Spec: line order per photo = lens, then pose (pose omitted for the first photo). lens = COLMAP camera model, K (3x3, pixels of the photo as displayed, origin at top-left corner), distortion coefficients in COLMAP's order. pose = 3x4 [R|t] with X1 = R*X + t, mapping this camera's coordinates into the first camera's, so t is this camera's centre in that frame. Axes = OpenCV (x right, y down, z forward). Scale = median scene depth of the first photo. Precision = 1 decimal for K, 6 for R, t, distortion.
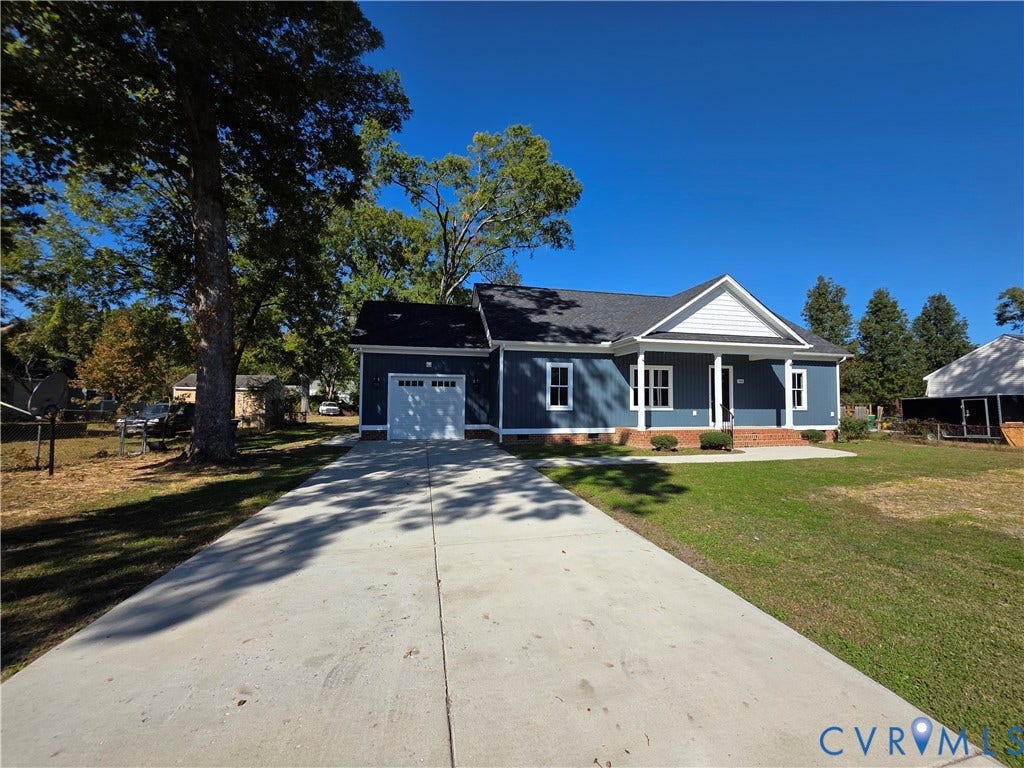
lens RADIAL K [[410.9, 0, 519.2], [0, 410.9, 380.7], [0, 0, 1]] dist [0.001959, 0.000205]
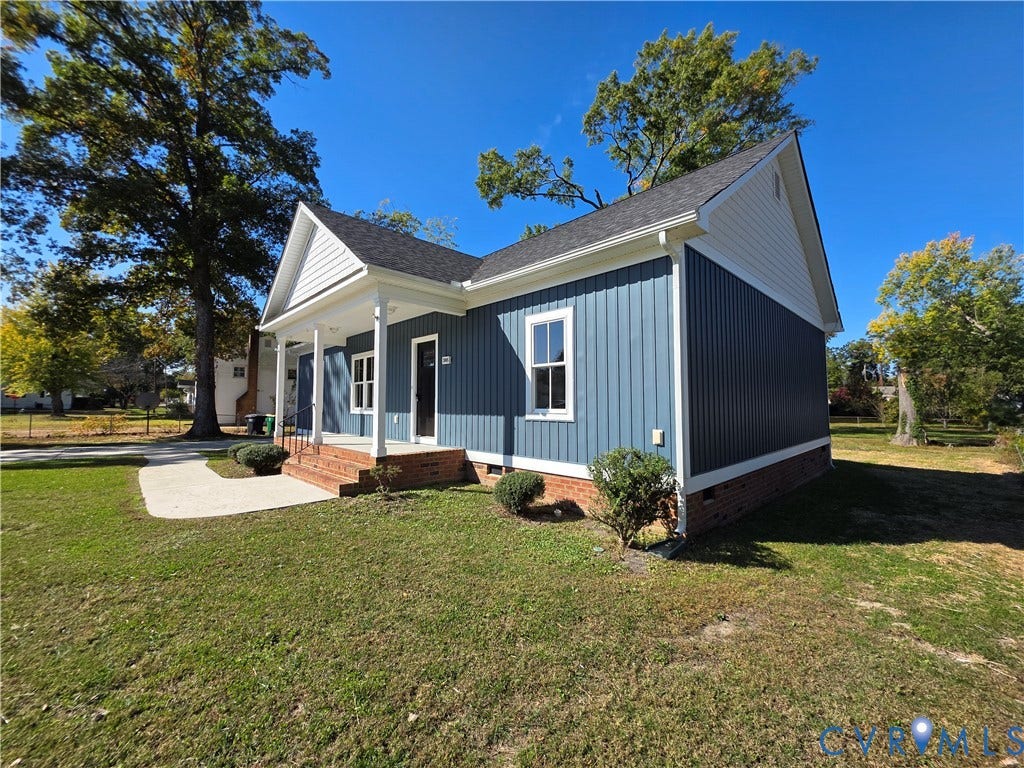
lens RADIAL K [[410.9, 0, 519.2], [0, 410.9, 380.7], [0, 0, 1]] dist [0.001959, 0.000205]
pose [[0.501936, -0.055679, -0.863111, 1.067393], [0.044296, 0.998271, -0.038638, 0.052871], [0.863770, -0.018839, 0.503535, 0.848957]]
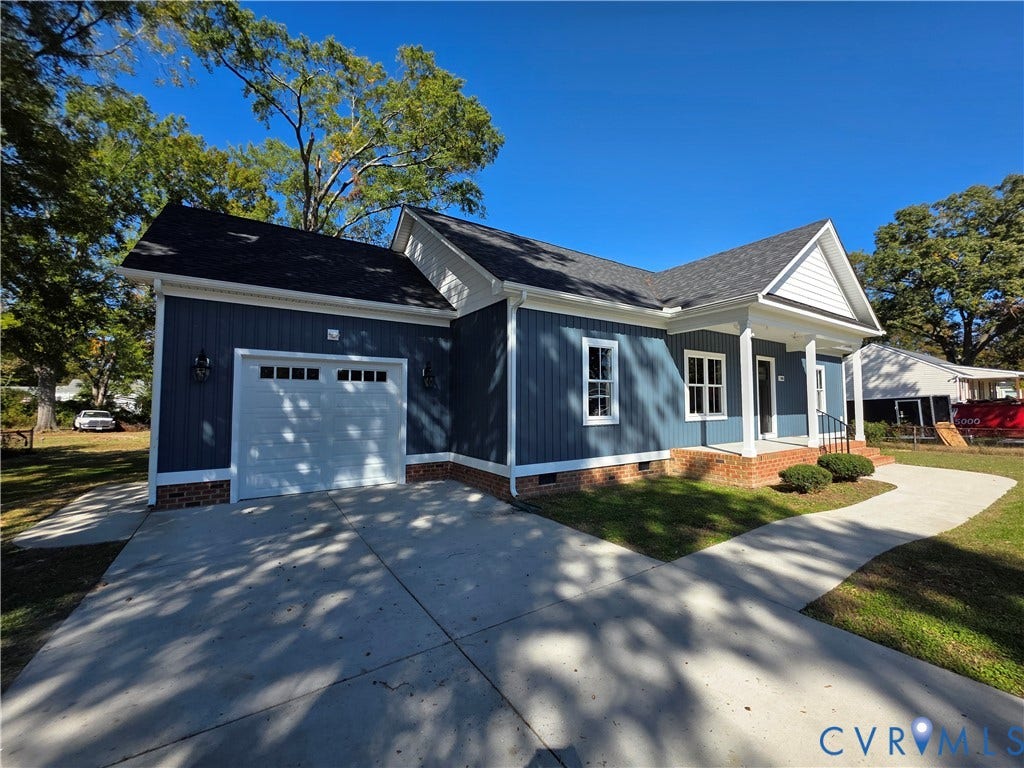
lens RADIAL K [[410.9, 0, 519.2], [0, 410.9, 380.7], [0, 0, 1]] dist [0.001959, 0.000205]
pose [[0.937296, 0.011101, 0.348359, -0.183138], [-0.007819, 0.999911, -0.010826, 0.018277], [-0.348448, 0.007423, 0.937299, 0.475581]]
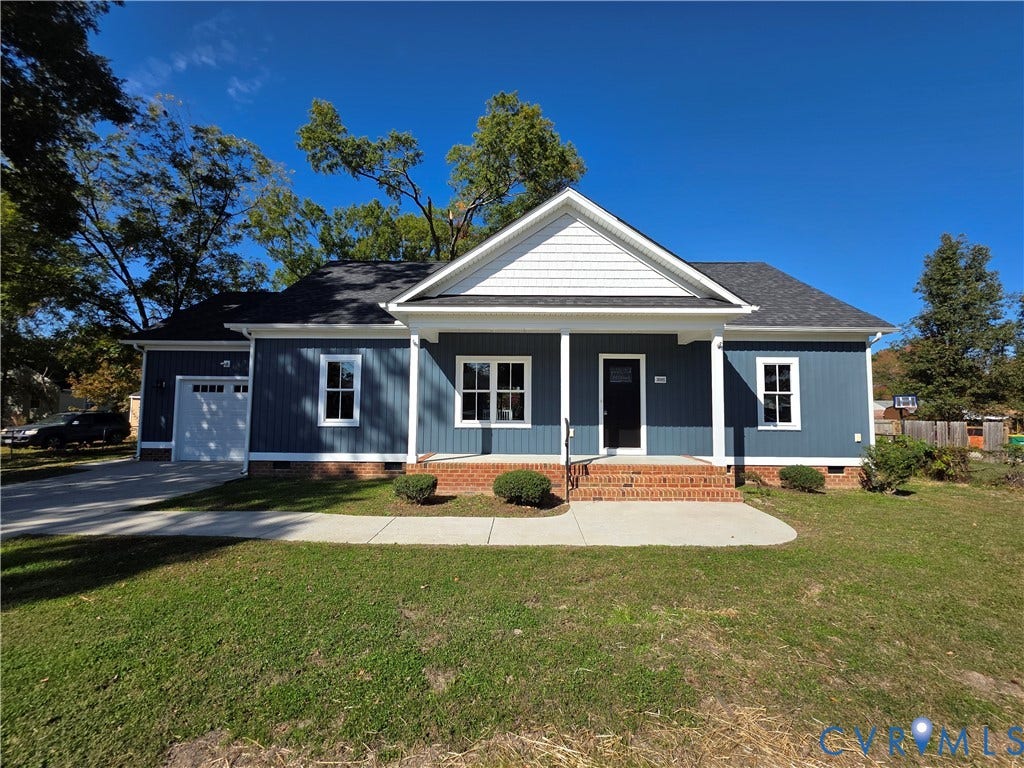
lens RADIAL K [[409.3, 0, 516.6], [0, 409.3, 382.7], [0, 0, 1]] dist [-0.000151, -0.000312]
pose [[0.969509, -0.013174, -0.244703, 0.500660], [0.008470, 0.999759, -0.020264, 0.016587], [0.244911, 0.017574, 0.969386, 0.392511]]
